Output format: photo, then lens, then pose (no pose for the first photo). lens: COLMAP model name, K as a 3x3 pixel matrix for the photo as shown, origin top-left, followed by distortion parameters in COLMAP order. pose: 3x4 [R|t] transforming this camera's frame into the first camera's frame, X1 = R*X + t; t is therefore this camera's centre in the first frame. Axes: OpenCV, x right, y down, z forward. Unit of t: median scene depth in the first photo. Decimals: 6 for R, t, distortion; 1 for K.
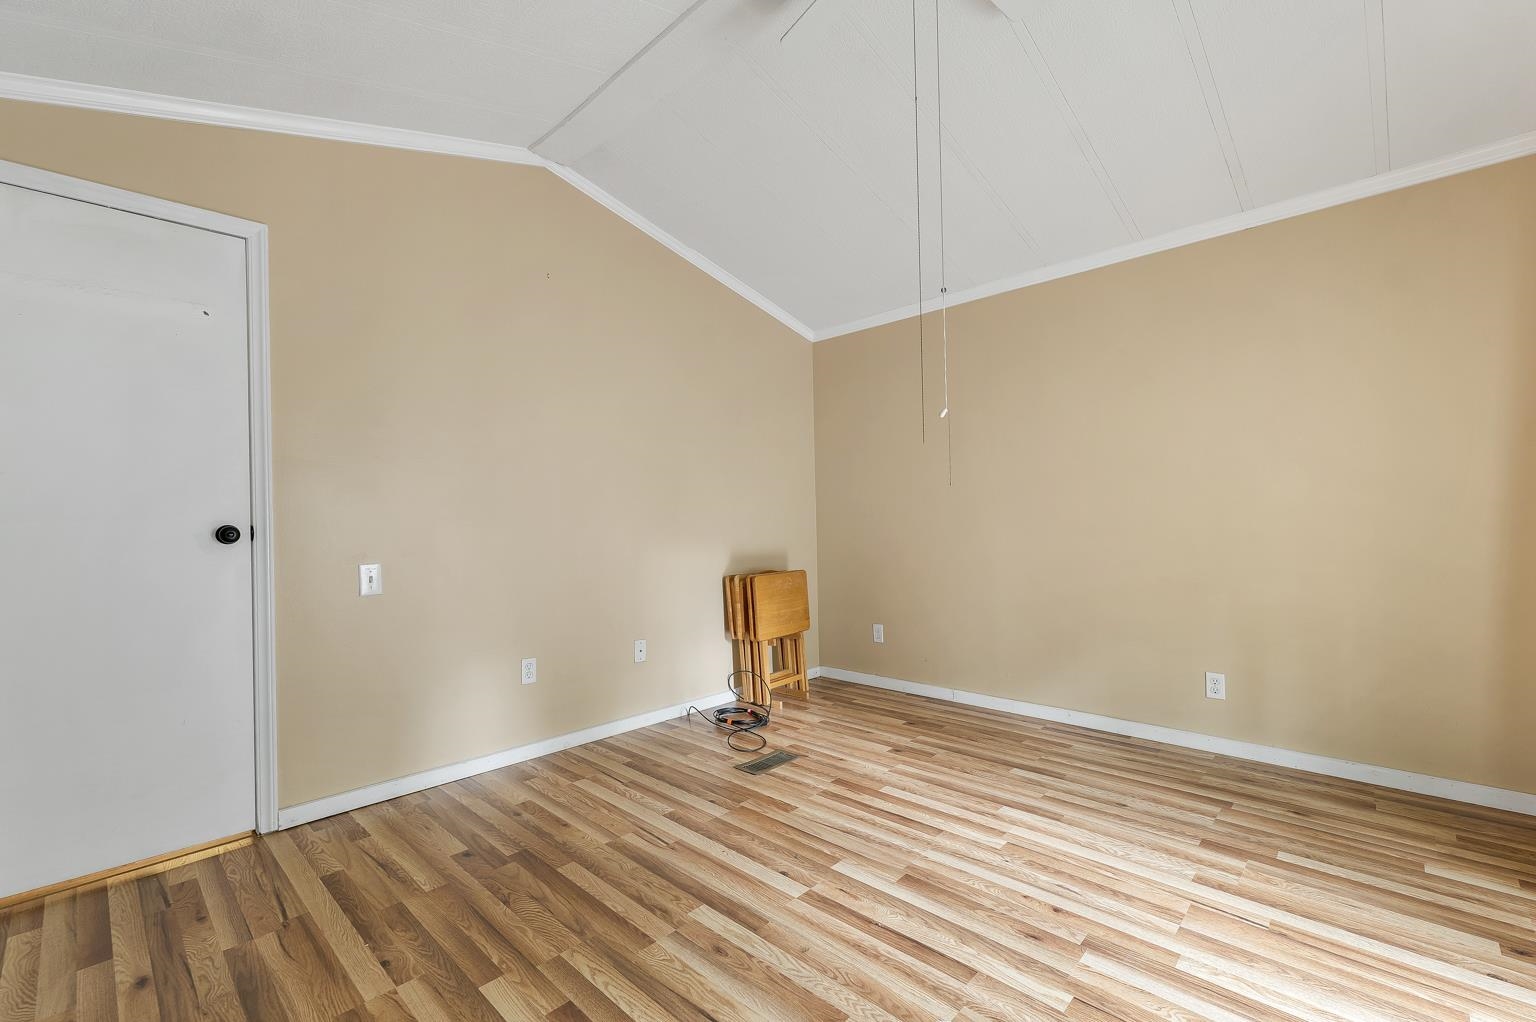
lens RADIAL K [[652.7, 0, 760.4], [0, 652.7, 518.2], [0, 0, 1]] dist [0.005742, -0.000414]
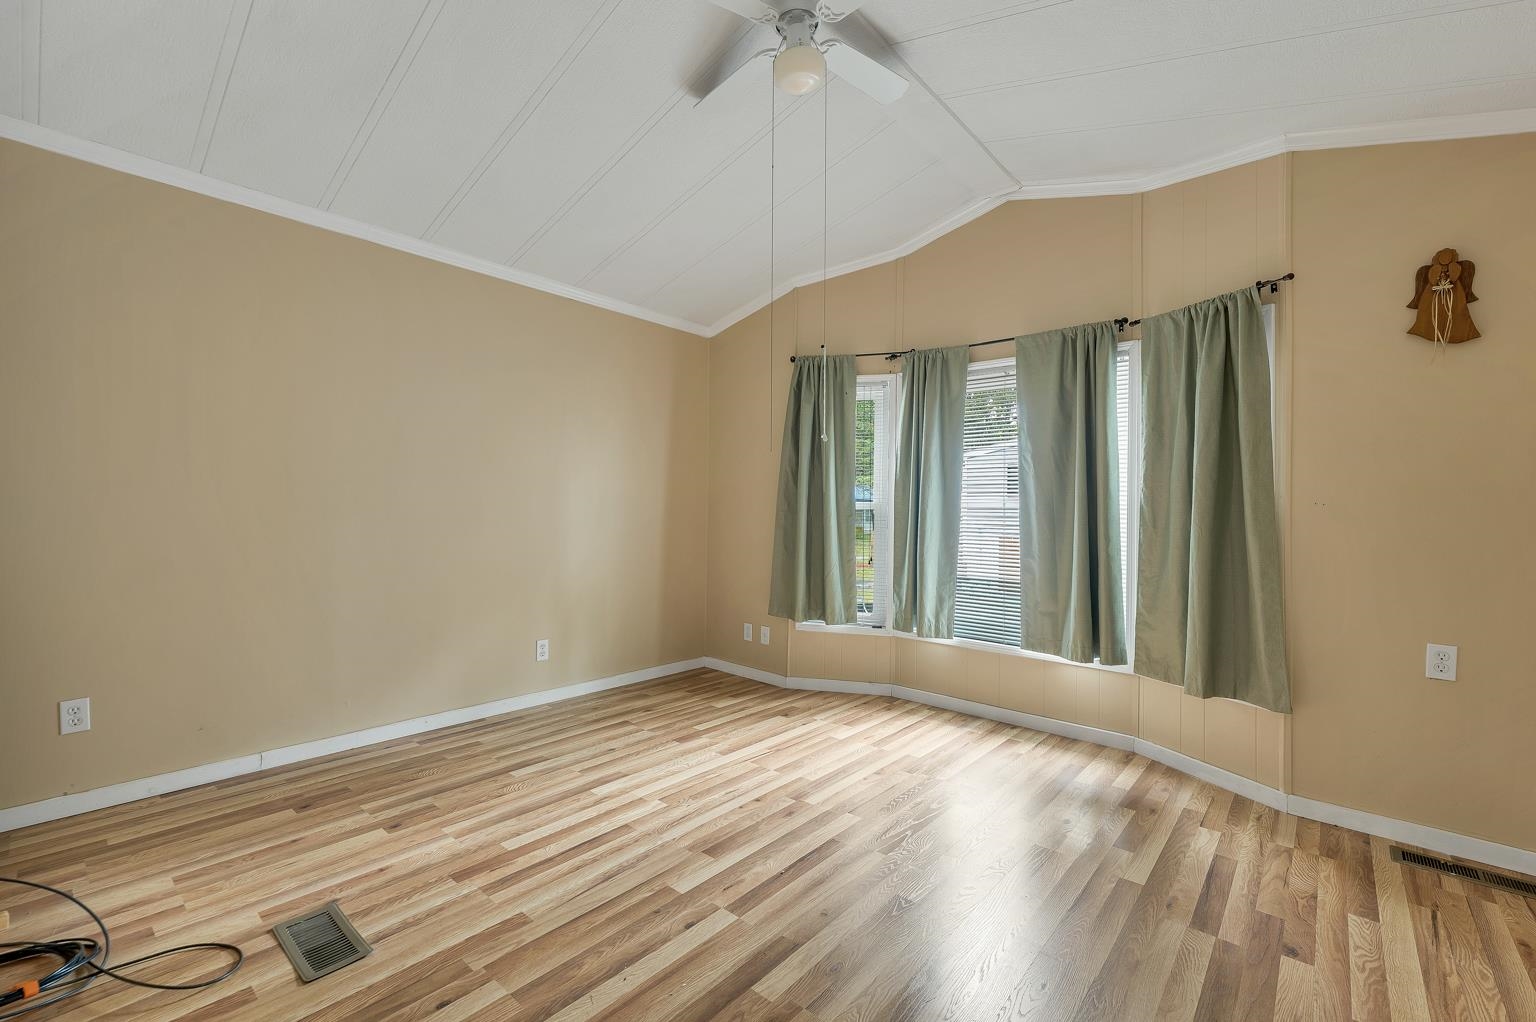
lens RADIAL K [[652.7, 0, 761.1], [0, 652.7, 508.1], [0, 0, 1]] dist [0.005742, -0.000414]
pose [[-0.048664, 0.024284, 0.998520, -0.724783], [-0.016208, 0.999554, -0.025099, 0.013886], [-0.998684, -0.017406, -0.048249, 0.827415]]
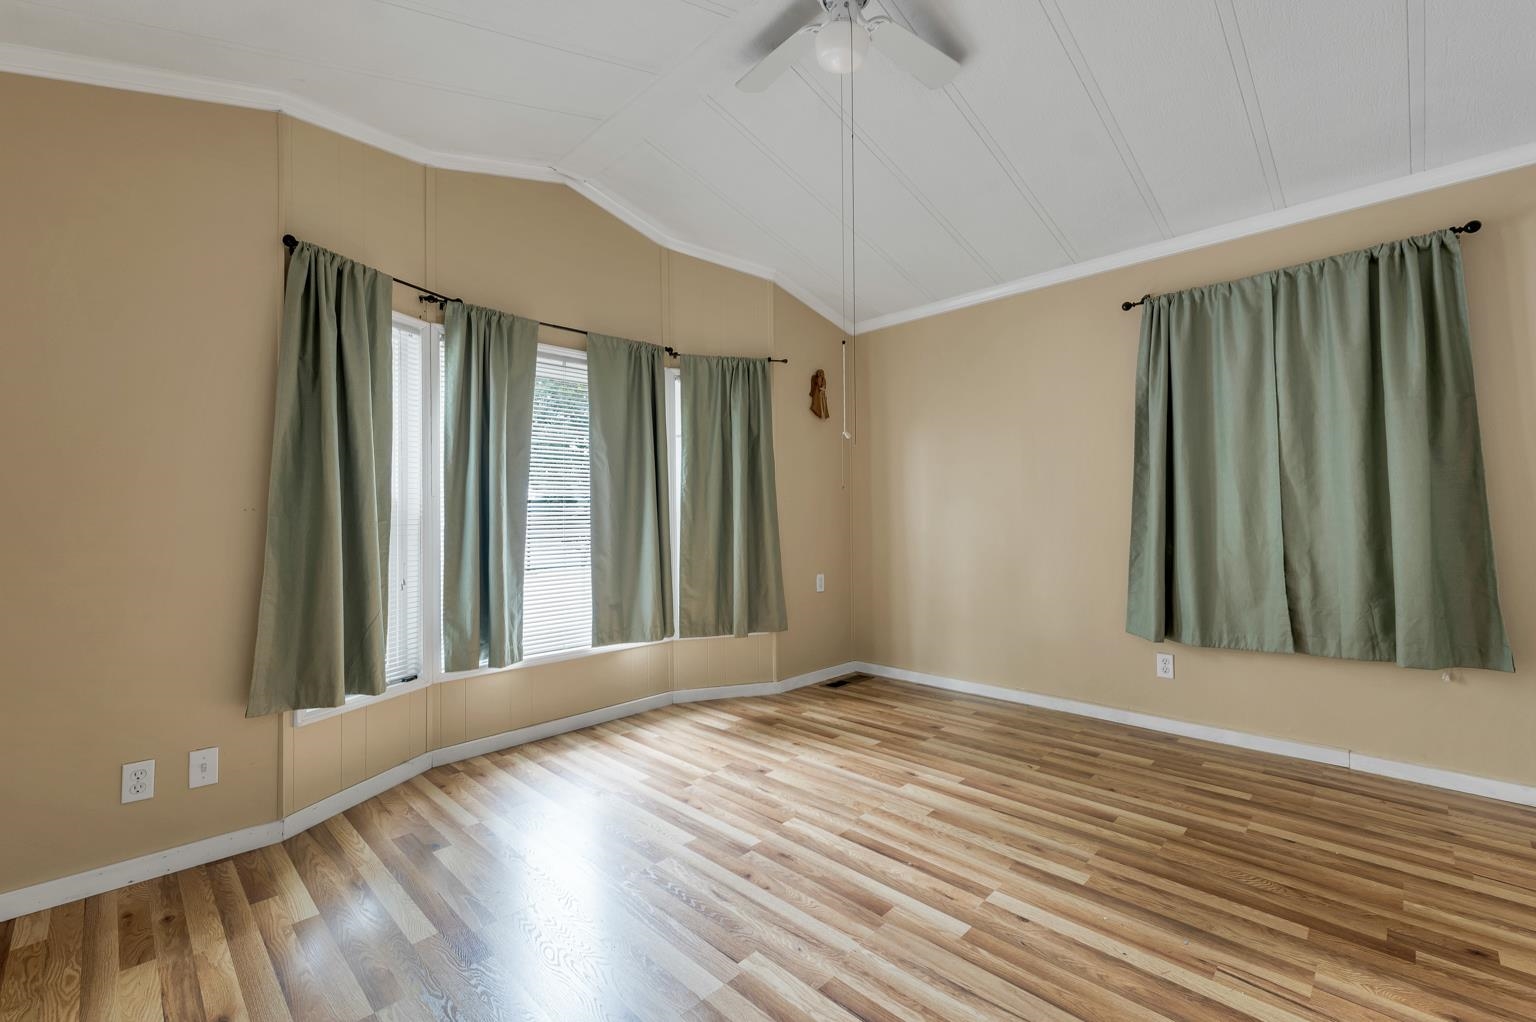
lens RADIAL K [[652.7, 0, 767.8], [0, 652.7, 500.8], [0, 0, 1]] dist [0.005742, -0.000414]
pose [[-0.999425, 0.032541, 0.009540, 0.300339], [0.032366, 0.999315, -0.017954, -0.004016], [-0.010117, -0.017635, -0.999793, 1.623881]]
